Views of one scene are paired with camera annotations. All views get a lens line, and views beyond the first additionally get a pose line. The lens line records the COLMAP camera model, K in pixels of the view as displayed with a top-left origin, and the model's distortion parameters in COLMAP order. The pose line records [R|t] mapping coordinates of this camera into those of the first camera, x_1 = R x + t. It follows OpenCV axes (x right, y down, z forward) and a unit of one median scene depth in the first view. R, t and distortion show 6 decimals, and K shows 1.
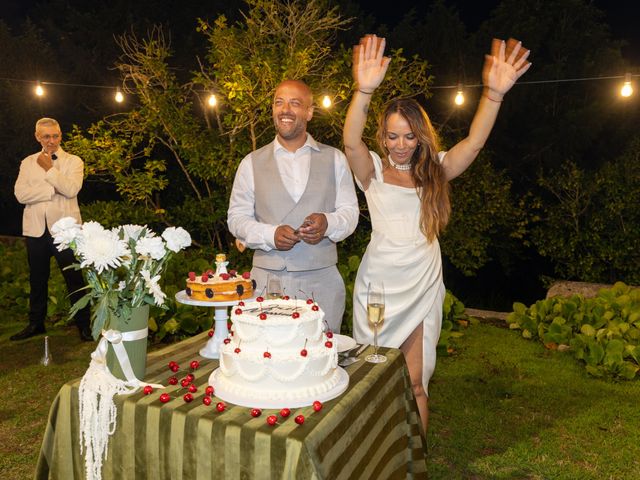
lens RADIAL K [[537.1, 0, 320.2], [0, 537.1, 239.2], [0, 0, 1]] dist [0.000299, 0.001134]
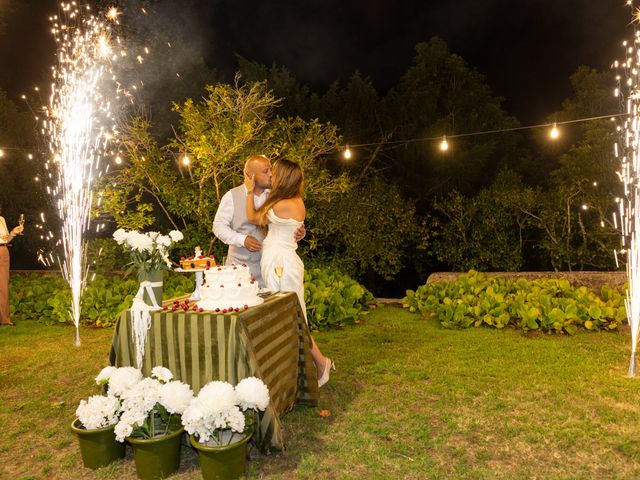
lens RADIAL K [[469.1, 0, 319.8], [0, 469.1, 240.1], [0, 0, 1]] dist [0.010599, 0.001510]
pose [[0.995289, -0.055496, 0.079504, 0.040132], [0.059980, 0.996674, -0.055169, 0.041740], [-0.076178, 0.059678, 0.995307, -0.240418]]
